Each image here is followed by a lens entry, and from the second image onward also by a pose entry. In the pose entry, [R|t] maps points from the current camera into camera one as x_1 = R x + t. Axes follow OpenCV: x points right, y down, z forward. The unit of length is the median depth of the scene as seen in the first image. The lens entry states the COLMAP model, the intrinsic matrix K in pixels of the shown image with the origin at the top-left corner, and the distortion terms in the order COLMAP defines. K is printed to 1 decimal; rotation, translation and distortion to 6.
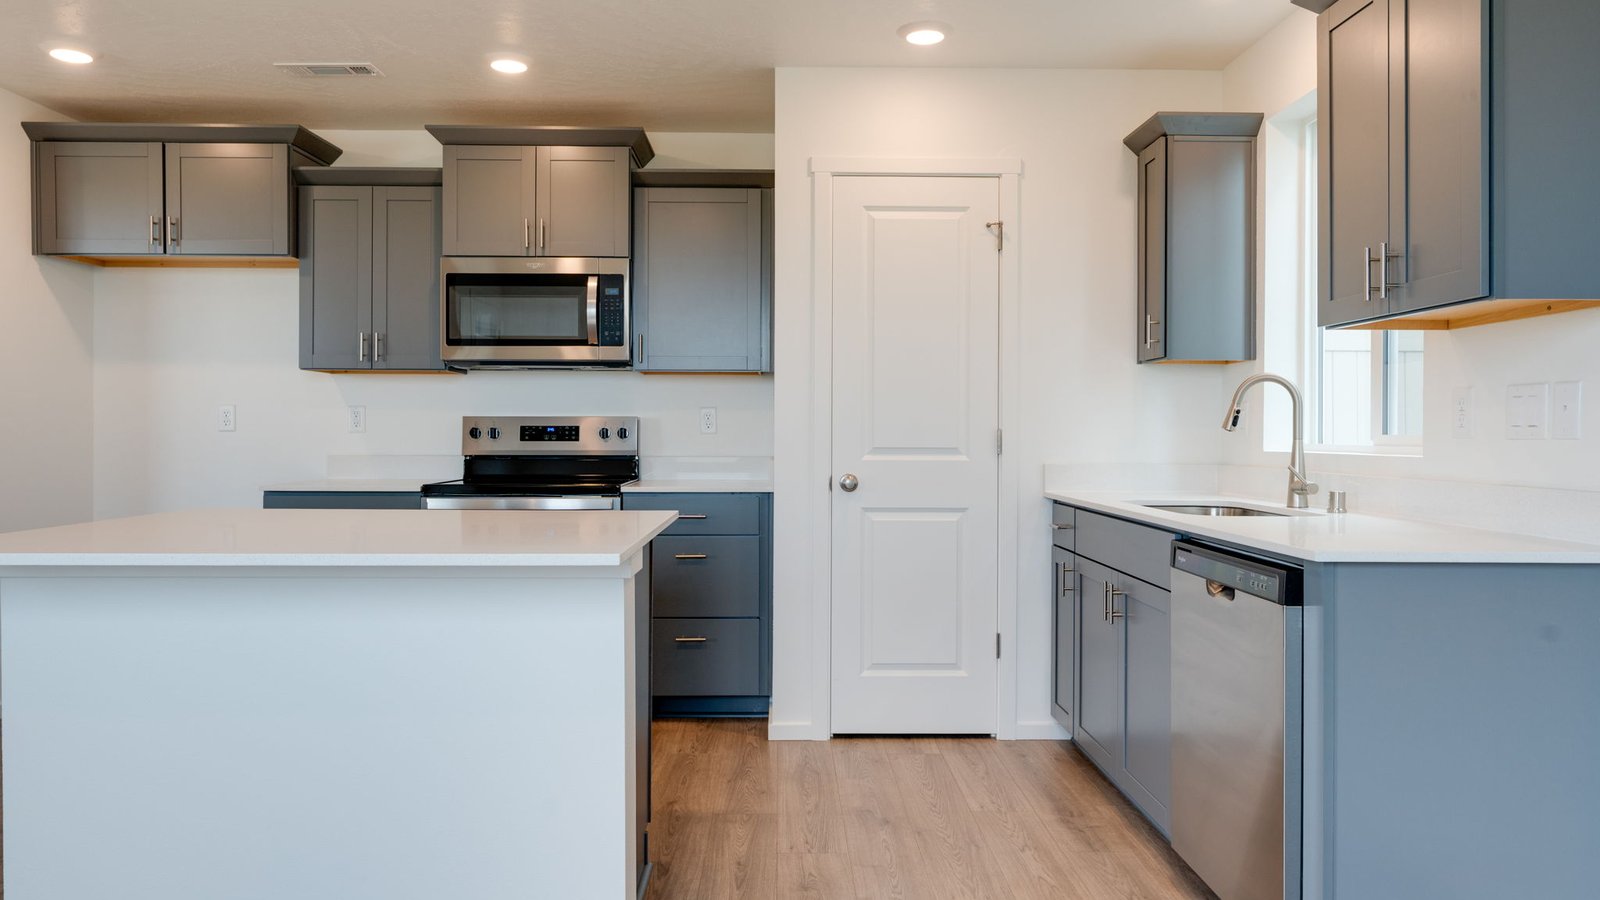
lens RADIAL K [[1057.9, 0, 794.9], [0, 1057.9, 435.4], [0, 0, 1]] dist [-0.012086, 0.002265]
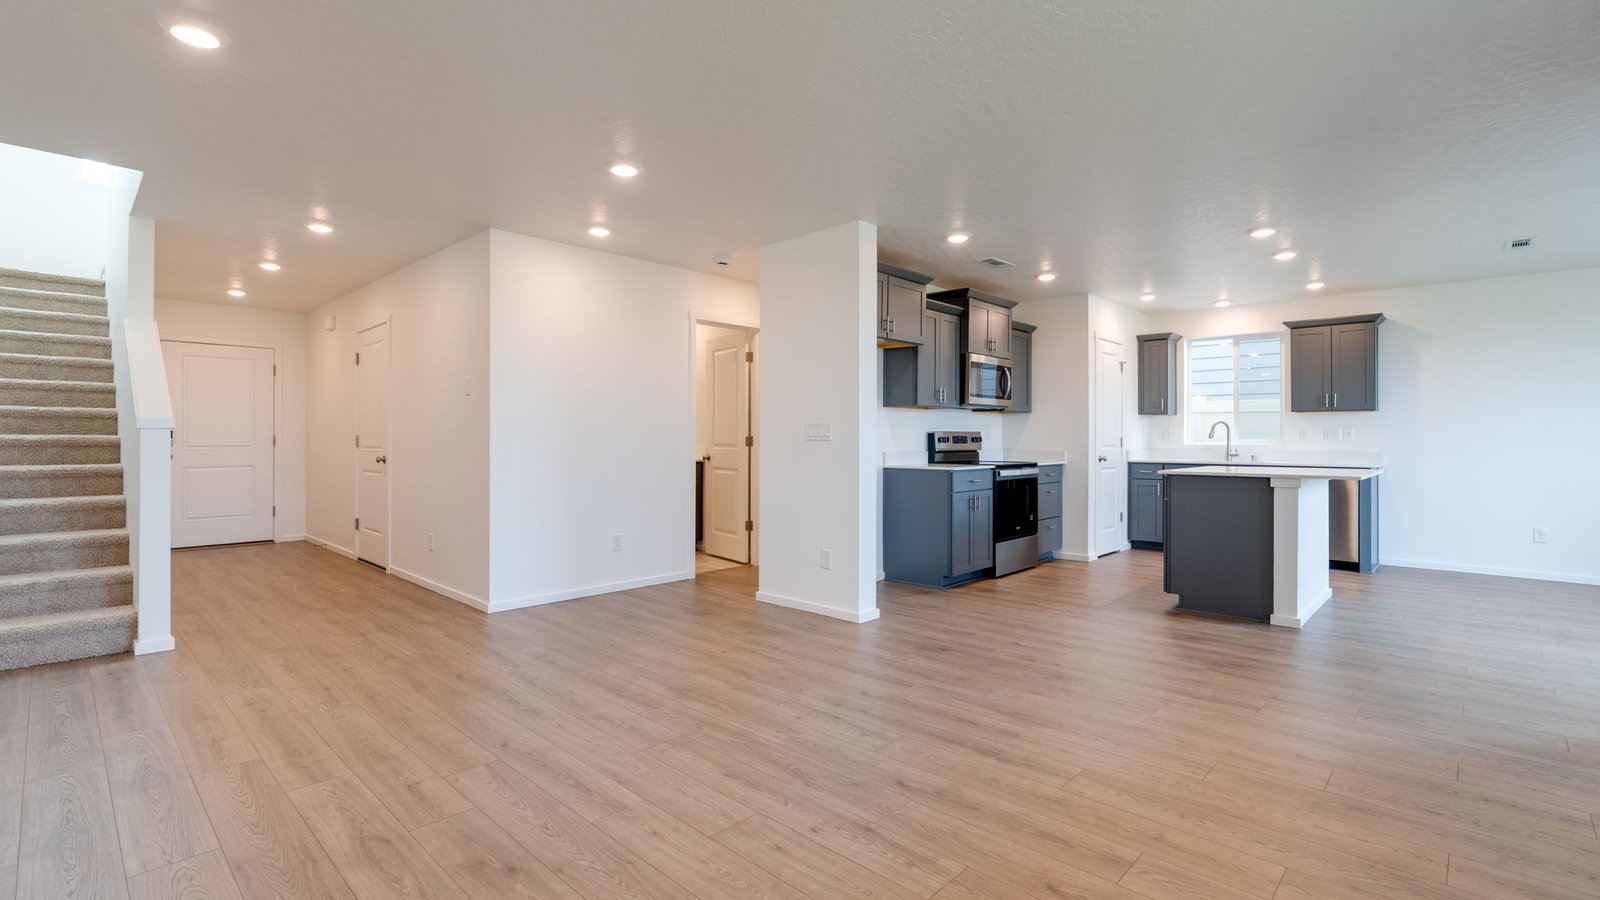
lens RADIAL K [[723.3, 0, 786.9], [0, 723.3, 435.5], [0, 0, 1]] dist [-0.012189, 0.001511]
pose [[0.707080, -0.000024, 0.707134, -1.574588], [0.001127, 0.999999, -0.001093, -0.009328], [-0.707133, 0.001570, 0.707079, 0.271916]]
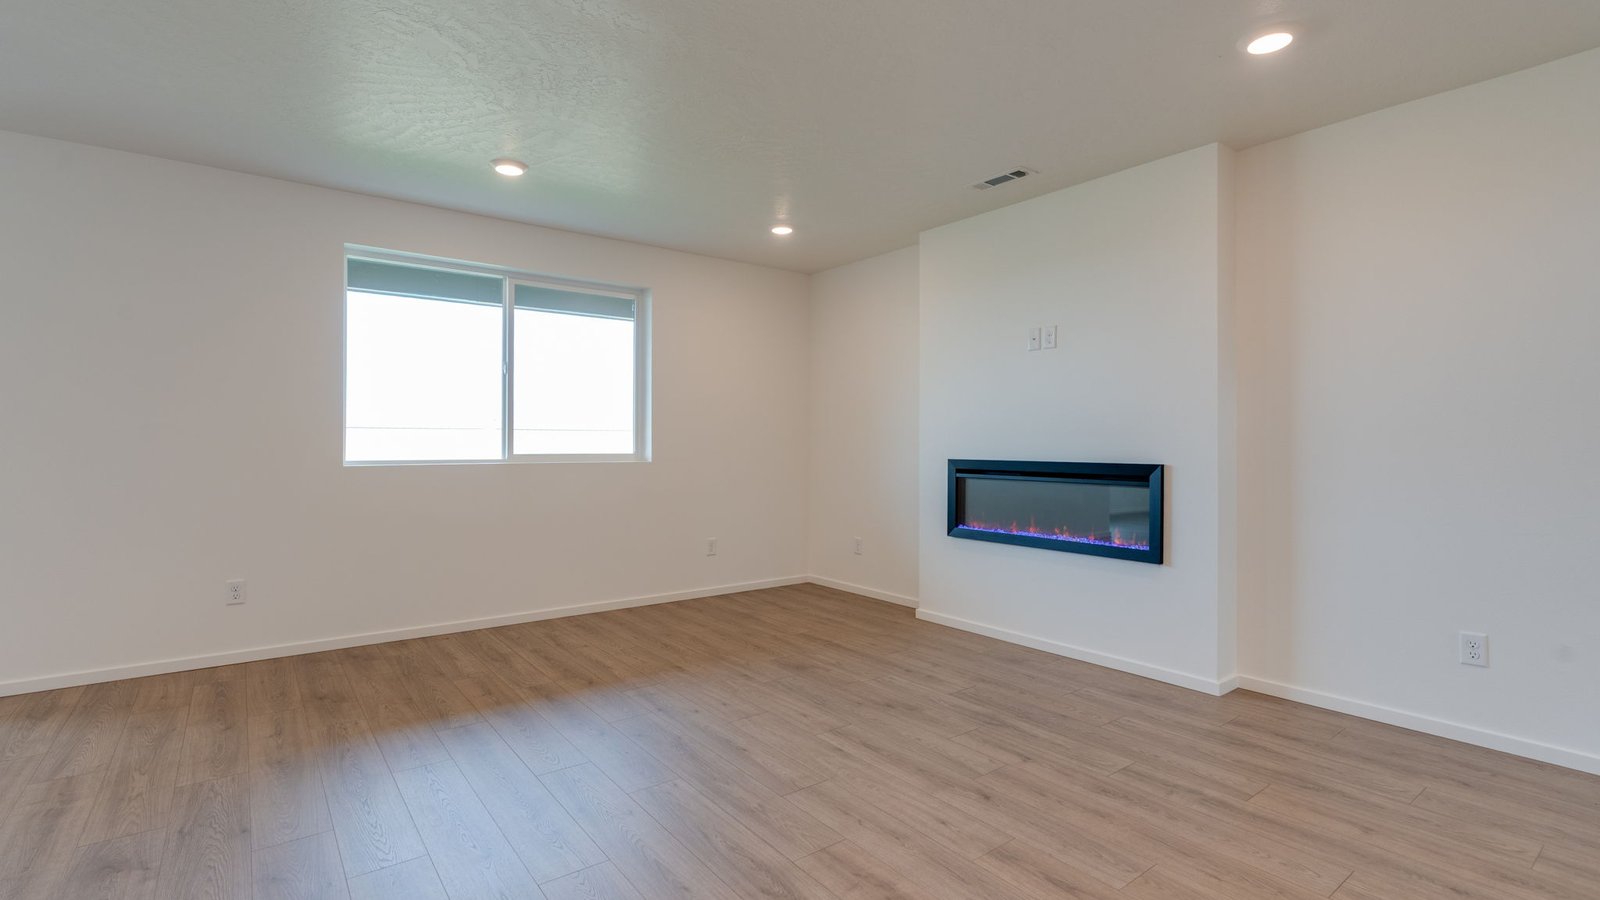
lens RADIAL K [[721.9, 0, 785.7], [0, 721.9, 446.7], [0, 0, 1]] dist [-0.014942, 0.003691]
pose [[-0.808102, -0.006207, -0.589010, -0.877050], [-0.008365, 0.999965, 0.000939, -0.004731], [0.588984, 0.005686, -0.808125, 1.216334]]
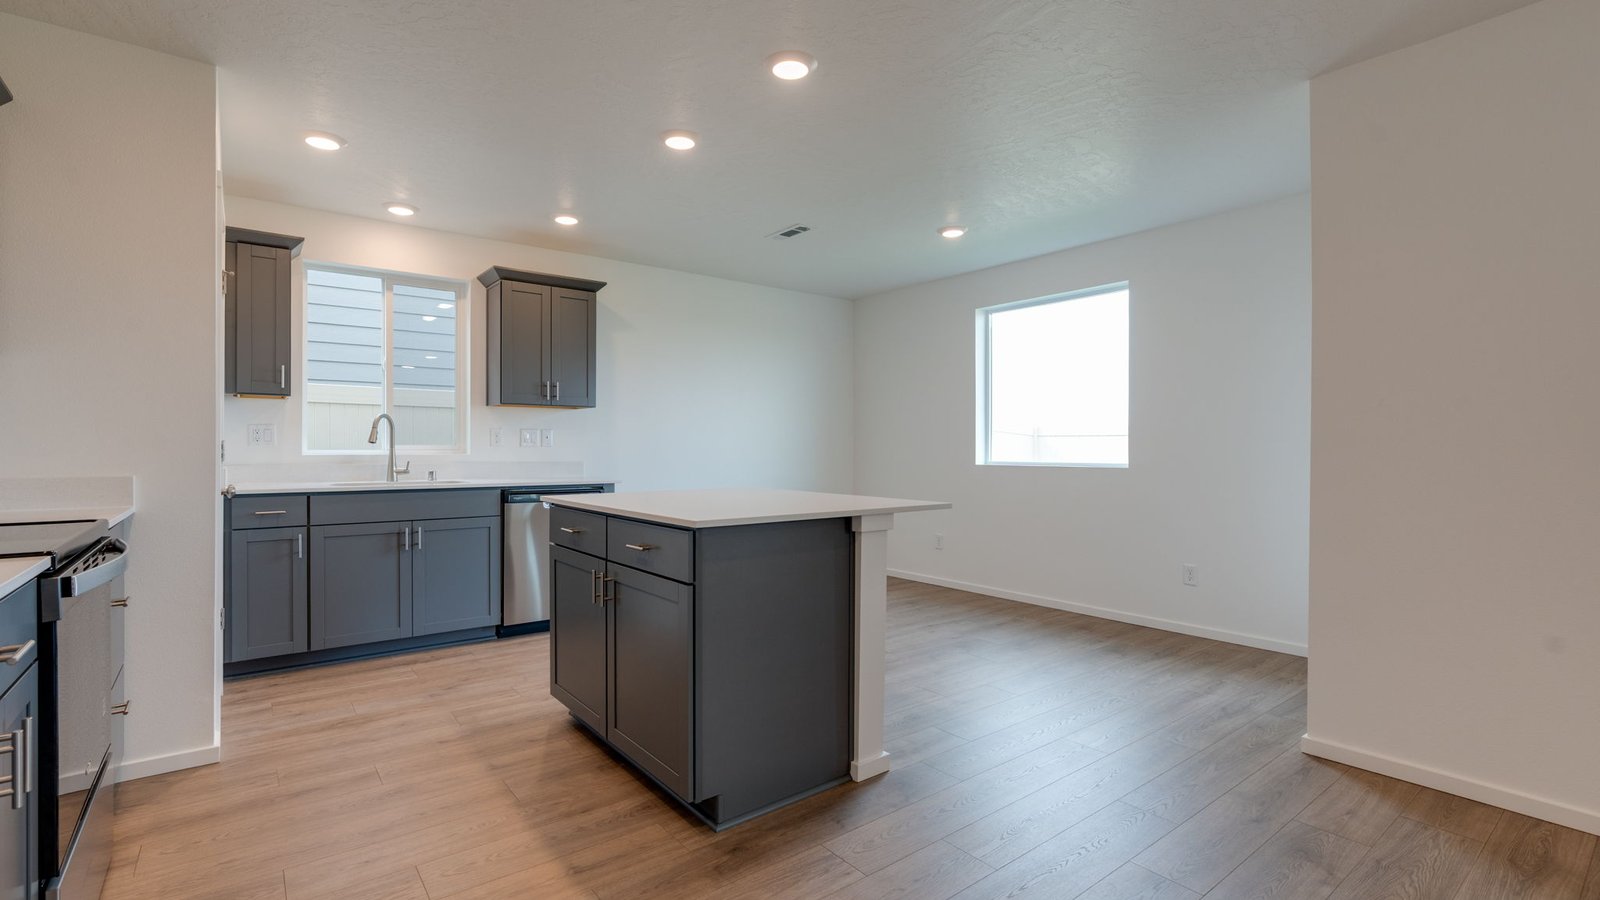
lens RADIAL K [[721.9, 0, 796.0], [0, 721.9, 453.2], [0, 0, 1]] dist [-0.014942, 0.003691]
pose [[-0.596935, -0.011633, 0.802205, -0.784060], [-0.005719, 0.999931, 0.010245, -0.003314], [-0.802269, 0.001528, -0.596961, 0.879330]]
